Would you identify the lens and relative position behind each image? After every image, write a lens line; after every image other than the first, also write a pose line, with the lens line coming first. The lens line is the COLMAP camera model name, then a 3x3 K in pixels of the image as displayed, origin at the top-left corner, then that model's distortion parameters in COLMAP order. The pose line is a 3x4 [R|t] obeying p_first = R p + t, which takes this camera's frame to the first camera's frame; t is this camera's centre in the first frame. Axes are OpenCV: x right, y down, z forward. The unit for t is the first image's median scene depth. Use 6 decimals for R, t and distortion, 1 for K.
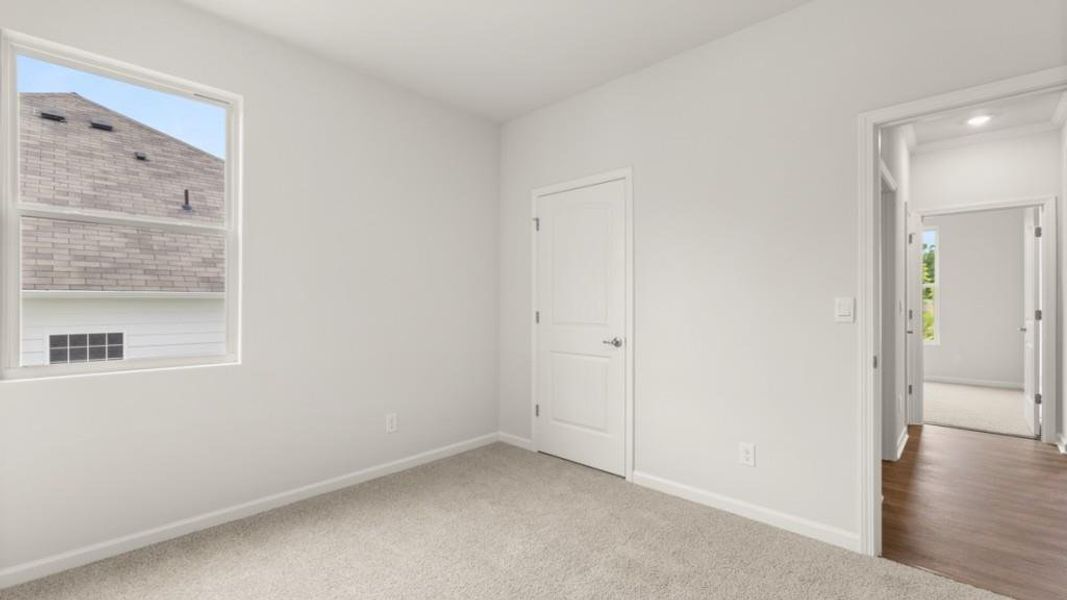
lens RADIAL K [[461.6, 0, 532.1], [0, 461.6, 304.8], [0, 0, 1]] dist [0.000367, 0.000423]
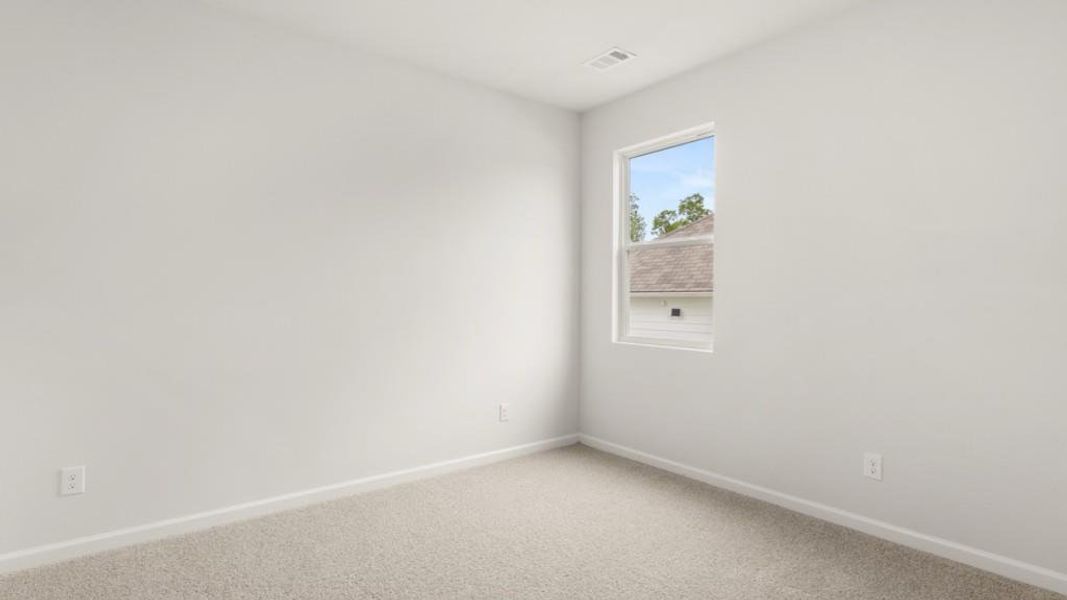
lens RADIAL K [[461.6, 0, 532.1], [0, 461.6, 304.8], [0, 0, 1]] dist [0.000367, 0.000423]
pose [[-0.078436, 0.009797, -0.996871, 0.870169], [-0.013546, 0.999849, 0.010893, 0.001102], [0.996827, 0.014358, -0.078291, 0.975803]]
